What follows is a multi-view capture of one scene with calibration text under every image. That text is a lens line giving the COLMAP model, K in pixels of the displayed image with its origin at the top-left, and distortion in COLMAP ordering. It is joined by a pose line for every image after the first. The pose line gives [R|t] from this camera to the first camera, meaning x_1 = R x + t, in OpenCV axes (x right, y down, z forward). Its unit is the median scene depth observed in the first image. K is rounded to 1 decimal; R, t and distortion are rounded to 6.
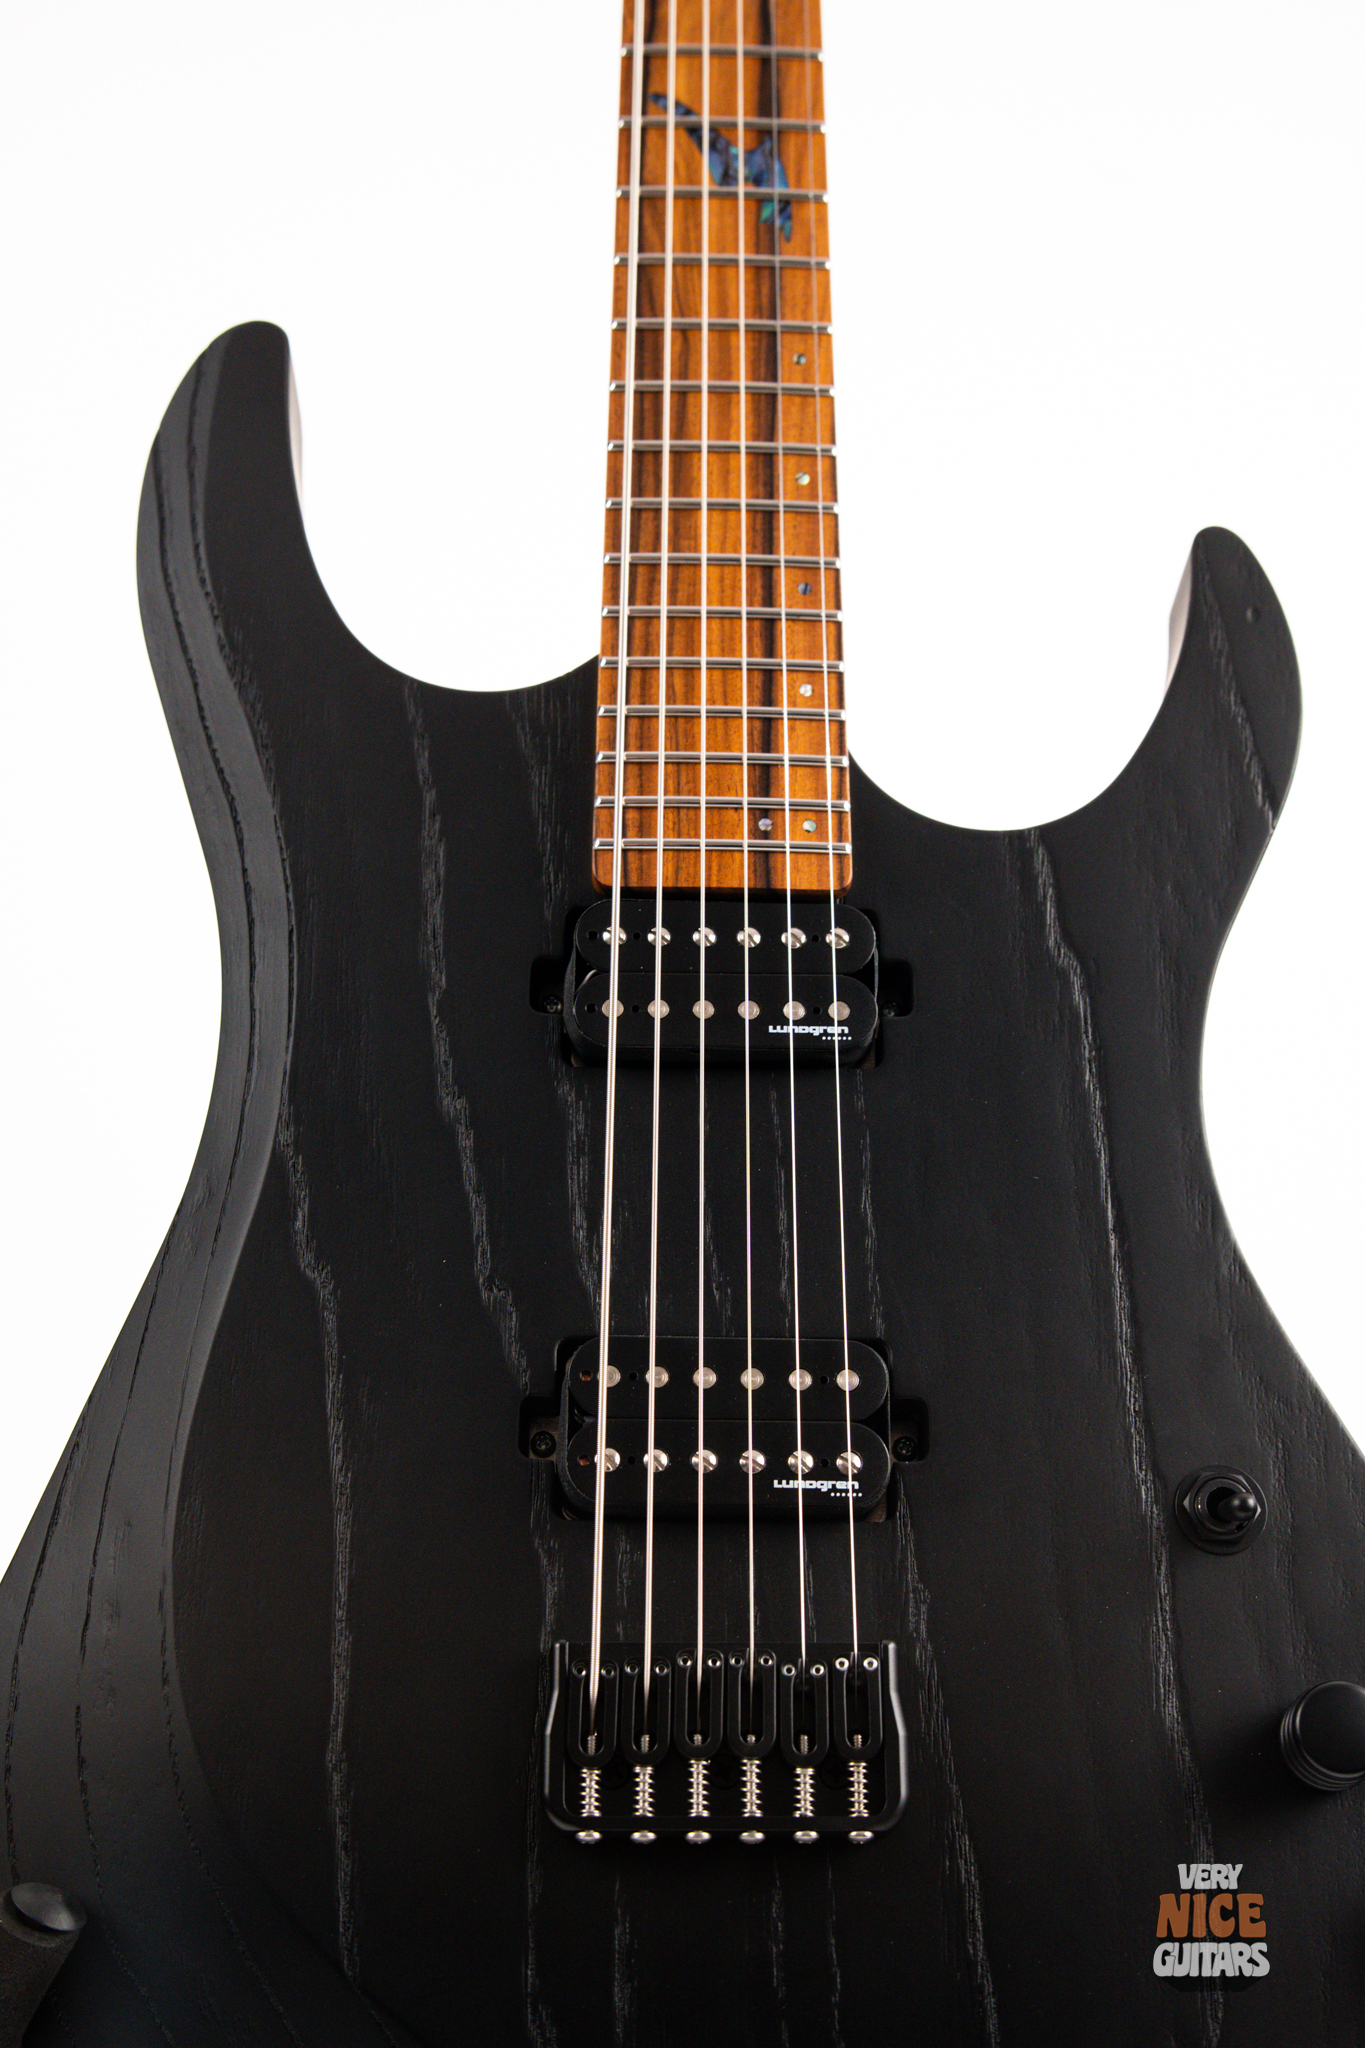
lens RADIAL K [[2902.2, 0, 682.5], [0, 2902.2, 1024.0], [0, 0, 1]] dist [0.097684, -0.327697]
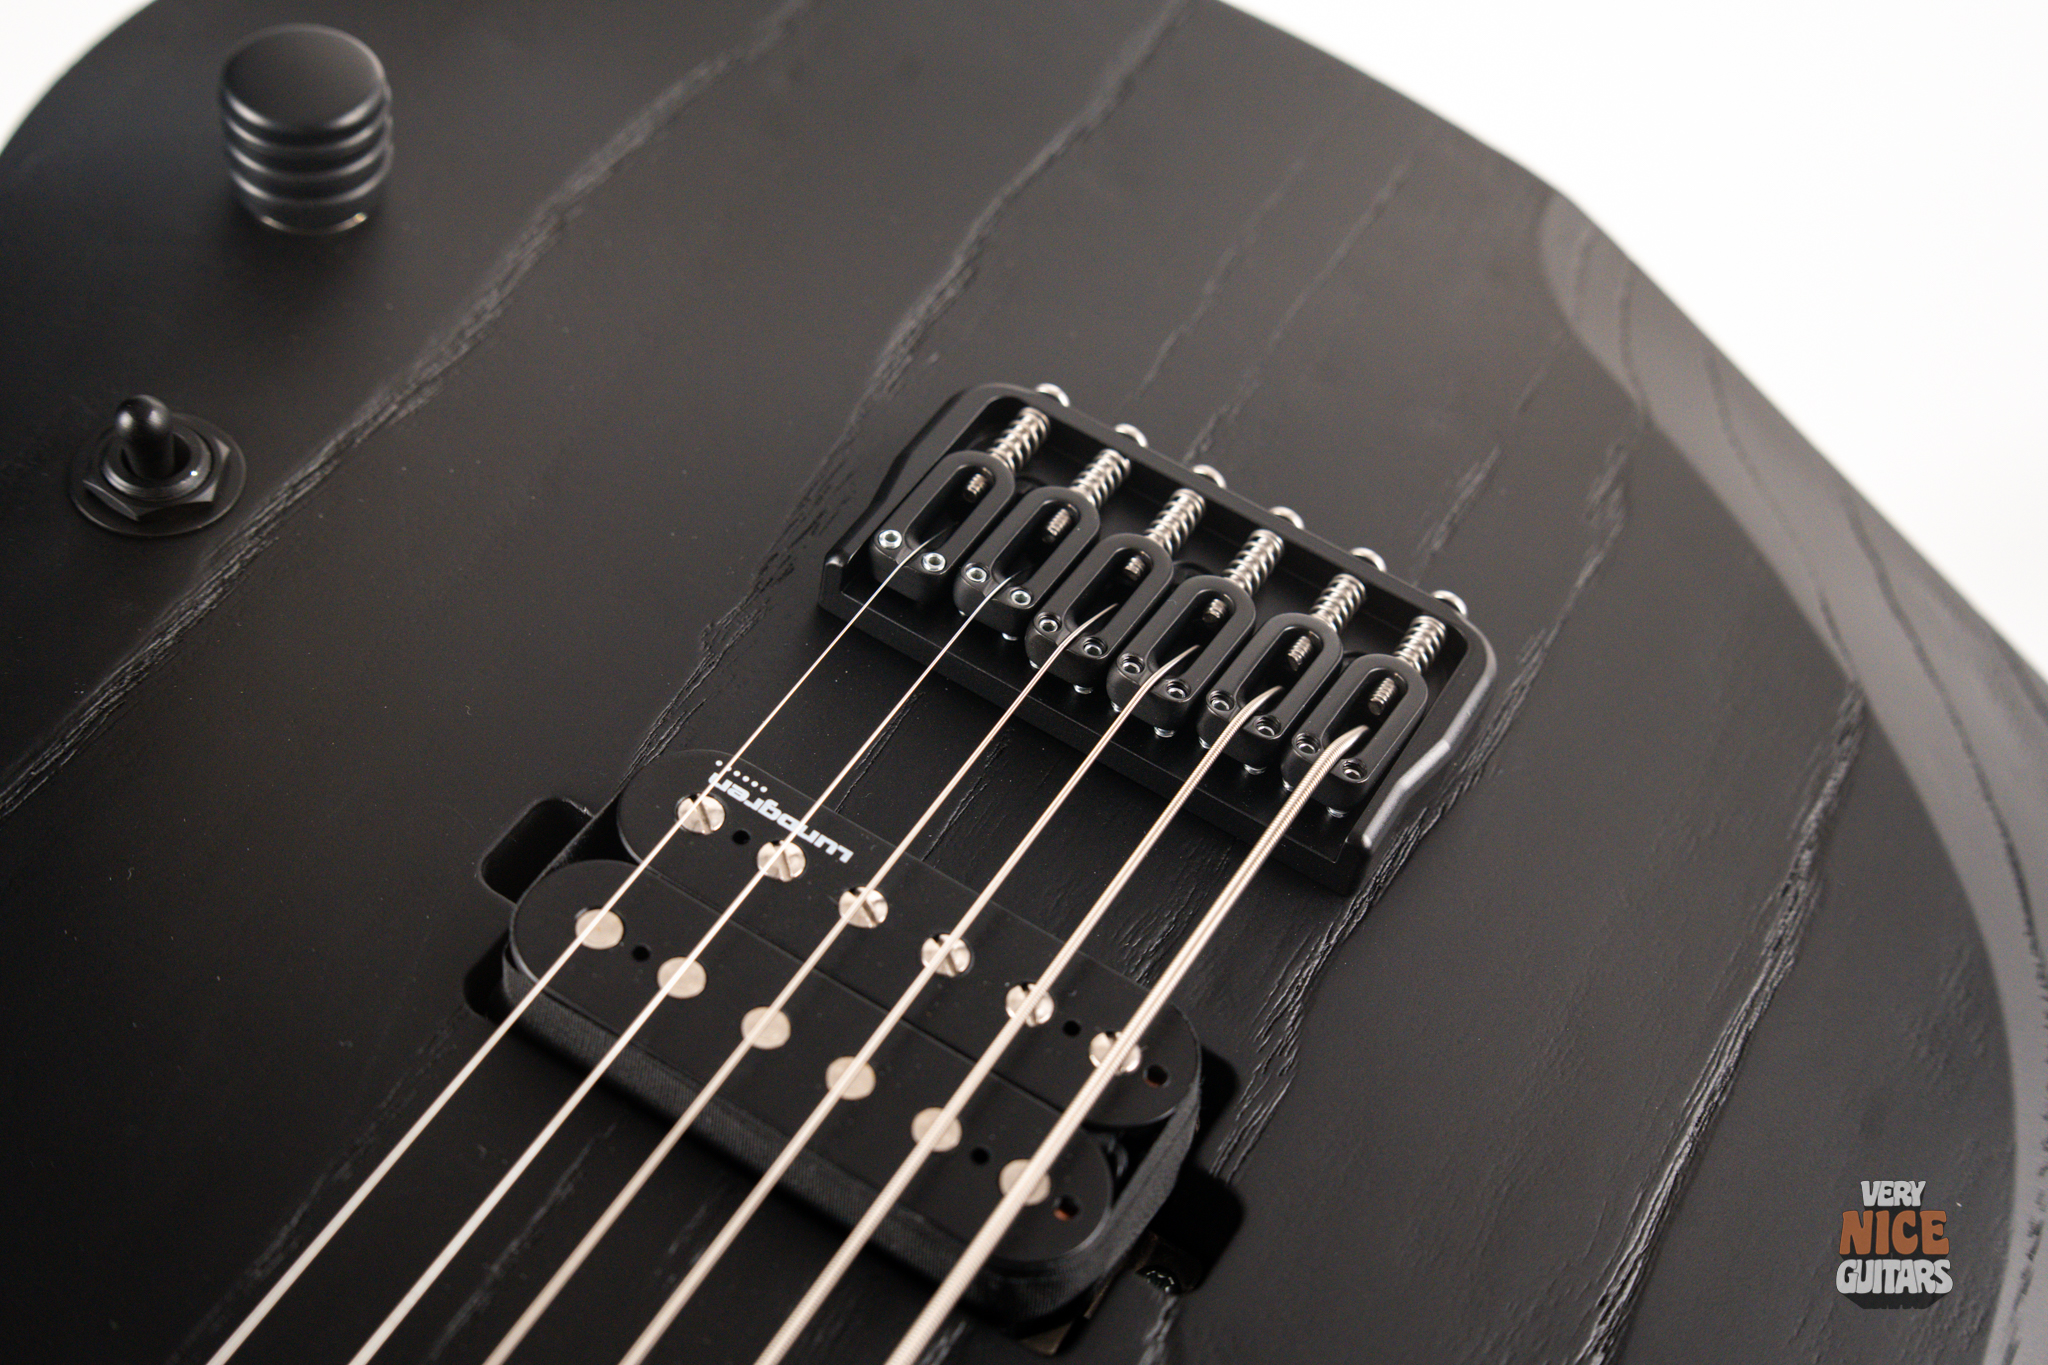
lens RADIAL K [[2864.7, 0, 1028.3], [0, 2864.7, 739.6], [0, 0, 1]] dist [0.065513, 0.021330]
pose [[-0.852609, -0.488862, 0.184587, -0.070427], [0.385065, -0.348986, 0.854362, -0.227090], [-0.353246, 0.799514, 0.485792, 0.677751]]
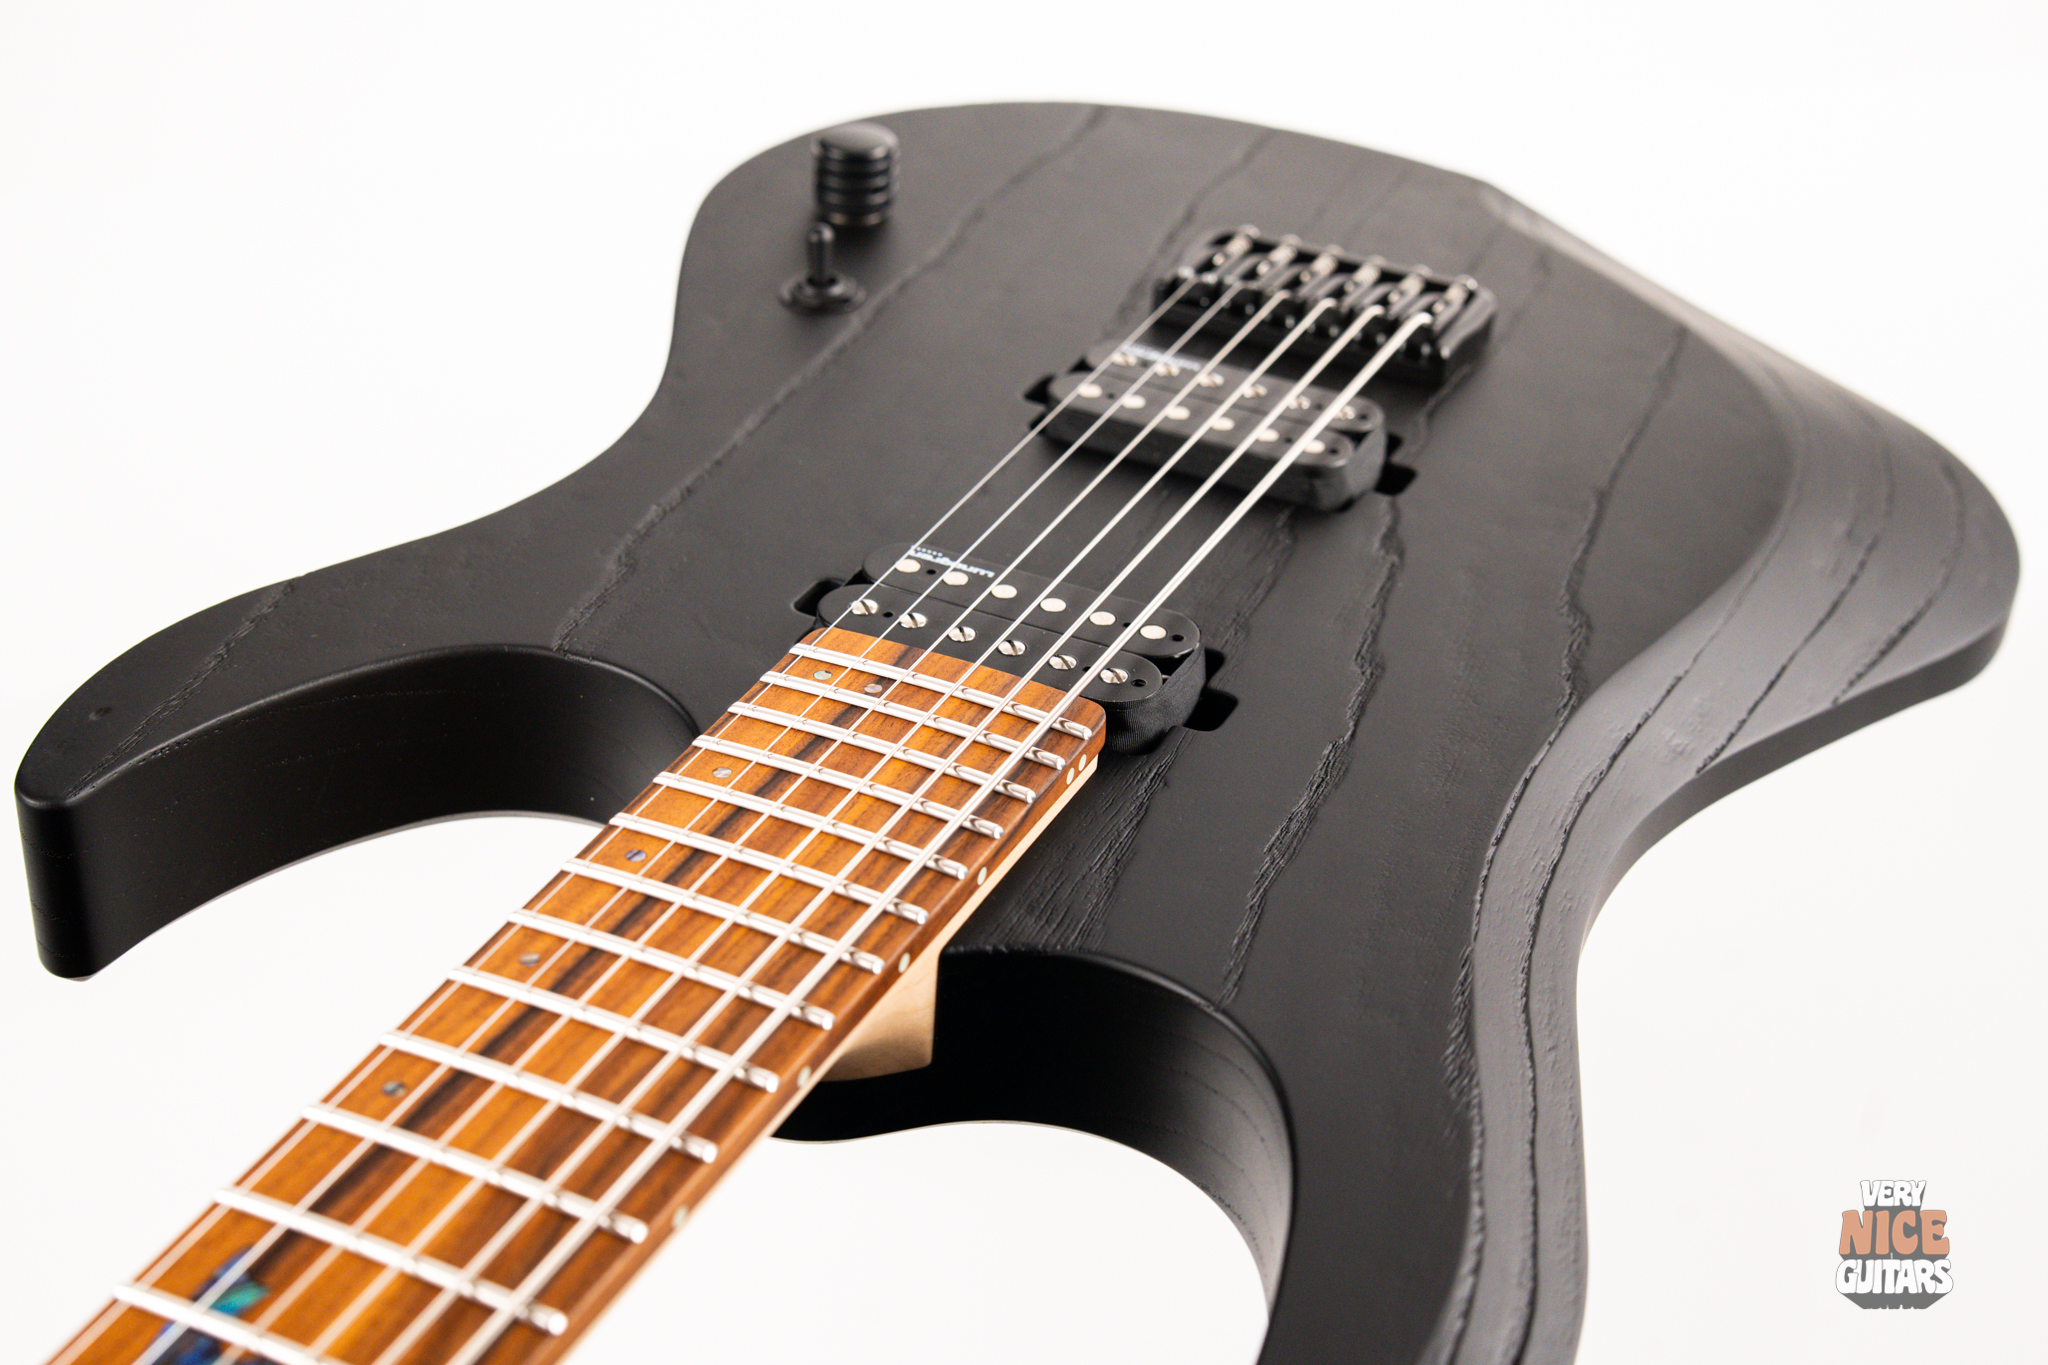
lens RADIAL K [[2902.2, 0, 1024.0], [0, 2902.2, 682.5], [0, 0, 1]] dist [0.097684, -0.327697]
pose [[-0.903870, -0.288393, 0.315990, -0.251897], [0.348424, -0.067663, 0.934892, -0.776097], [-0.248235, 0.955118, 0.161642, 0.883572]]
